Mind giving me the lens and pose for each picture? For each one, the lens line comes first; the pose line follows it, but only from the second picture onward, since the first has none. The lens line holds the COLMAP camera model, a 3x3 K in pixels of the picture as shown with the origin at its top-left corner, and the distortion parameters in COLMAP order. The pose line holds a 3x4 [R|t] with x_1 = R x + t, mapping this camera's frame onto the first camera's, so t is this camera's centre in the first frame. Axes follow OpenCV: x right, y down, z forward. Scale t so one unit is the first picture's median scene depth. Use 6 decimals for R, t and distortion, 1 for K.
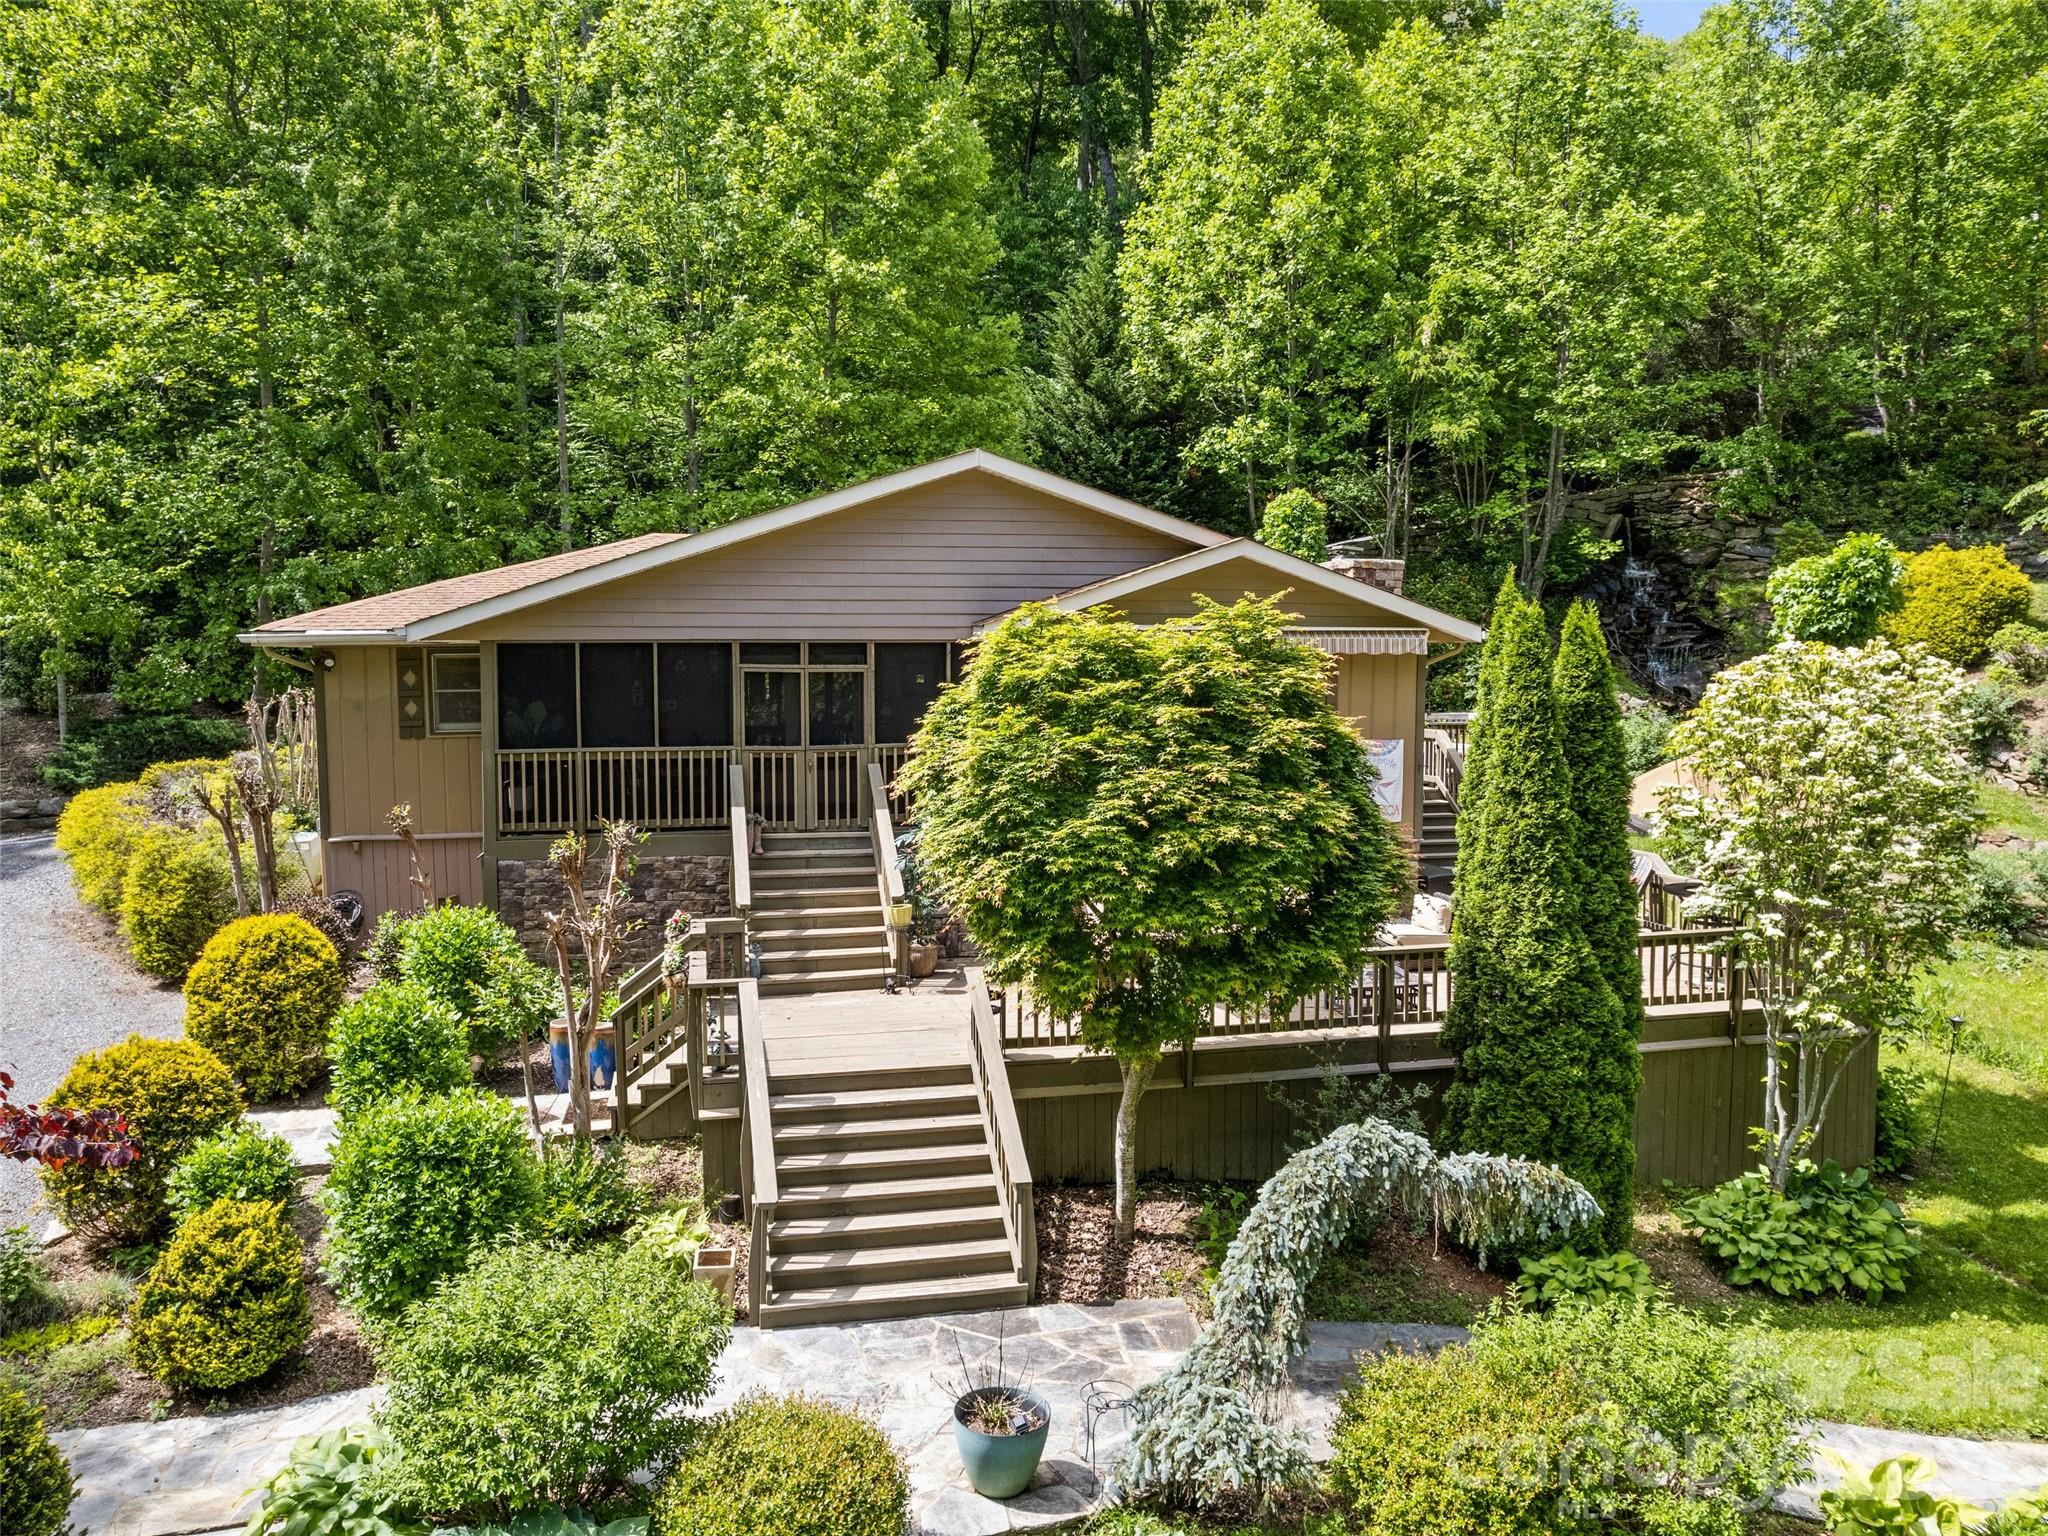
lens RADIAL K [[1485.0, 0, 1024.0], [0, 1485.0, 768.0], [0, 0, 1]] dist [-0.078043, 0.072309]
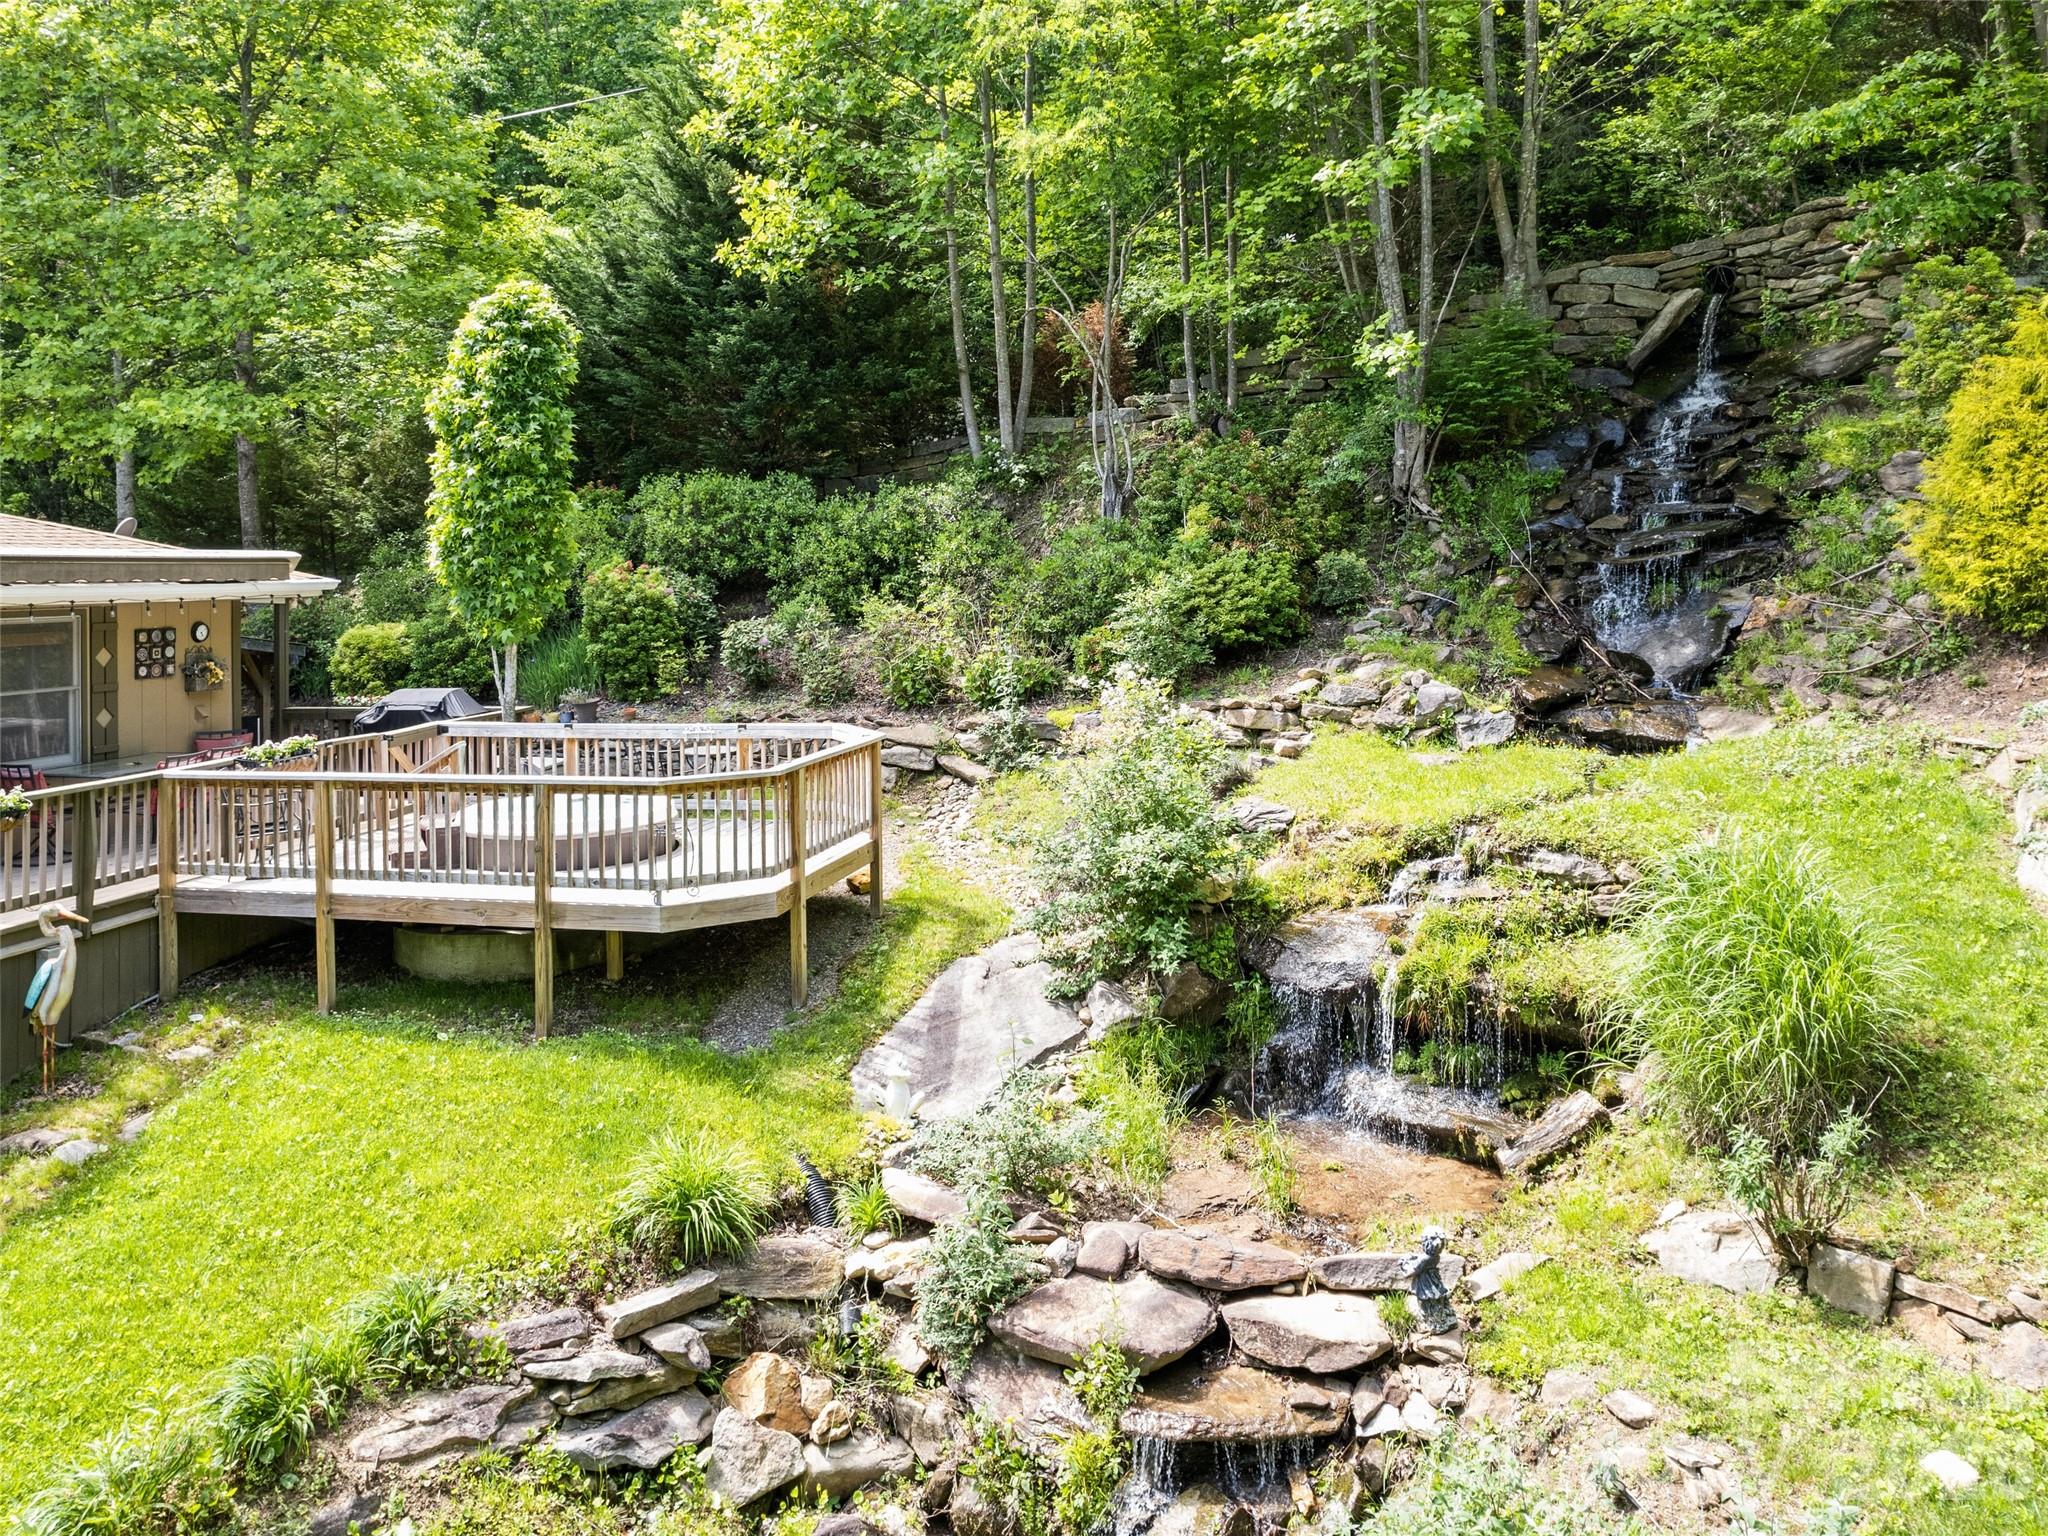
lens RADIAL K [[1546.9, 0, 1036.5], [0, 1546.9, 538.9], [0, 0, 1]] dist [-0.049628, 0.000532]
pose [[0.903417, -0.026743, -0.427927, 1.036532], [-0.012876, 0.995911, -0.089422, -0.097638], [0.428569, 0.086295, 0.899379, 1.097353]]
